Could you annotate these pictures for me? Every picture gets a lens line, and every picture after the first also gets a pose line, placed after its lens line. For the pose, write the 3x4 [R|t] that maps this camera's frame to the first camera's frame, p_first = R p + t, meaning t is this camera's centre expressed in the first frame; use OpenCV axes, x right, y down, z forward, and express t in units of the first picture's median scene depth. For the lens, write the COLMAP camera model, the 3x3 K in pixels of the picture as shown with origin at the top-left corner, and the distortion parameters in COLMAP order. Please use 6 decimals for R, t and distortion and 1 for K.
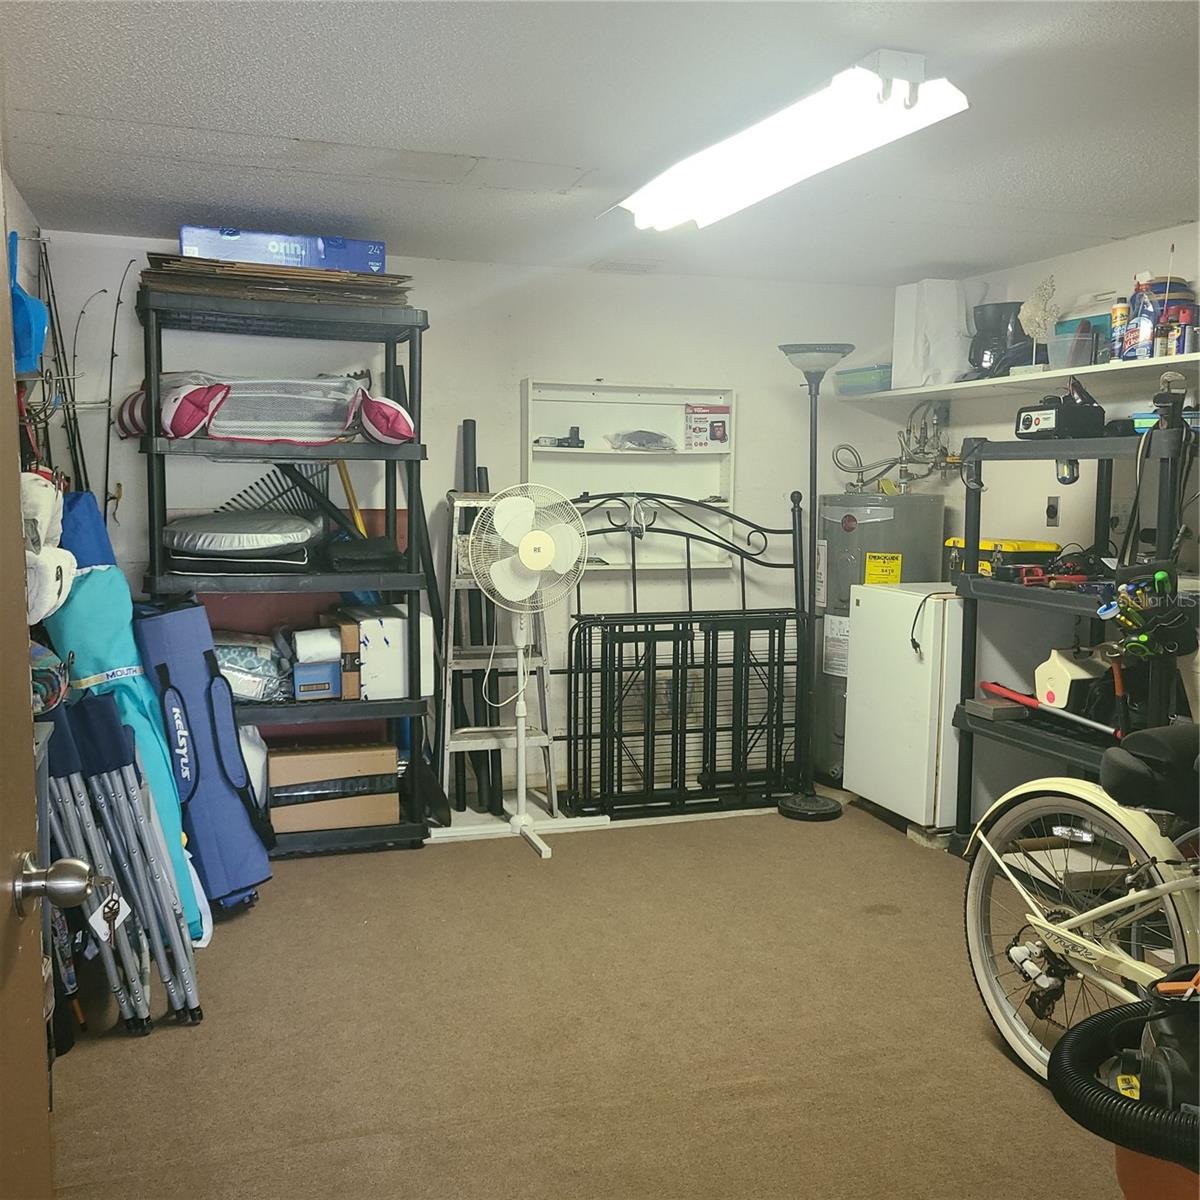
lens RADIAL K [[1290.8, 0, 600.0], [0, 1290.8, 600.0], [0, 0, 1]] dist [0.033073, 0.023275]
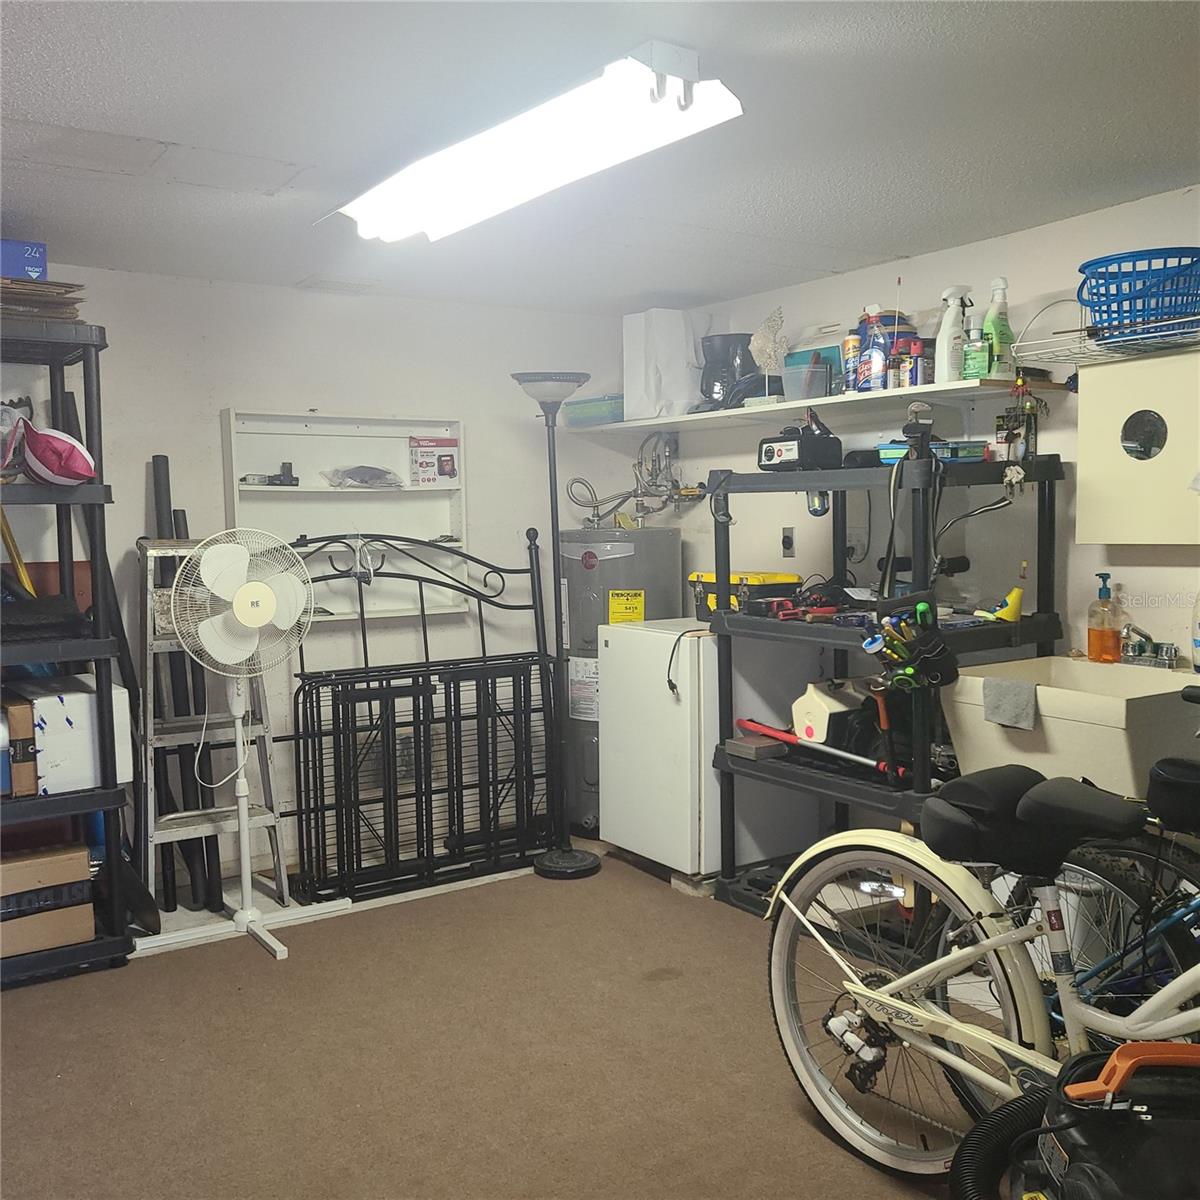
lens RADIAL K [[1181.0, 0, 600.0], [0, 1181.0, 600.0], [0, 0, 1]] dist [0.044081, -0.011102]
pose [[0.959860, -0.043643, 0.277065, -0.045895], [0.047683, 0.998832, -0.007857, -0.023798], [-0.276398, 0.020753, 0.960819, 0.164810]]
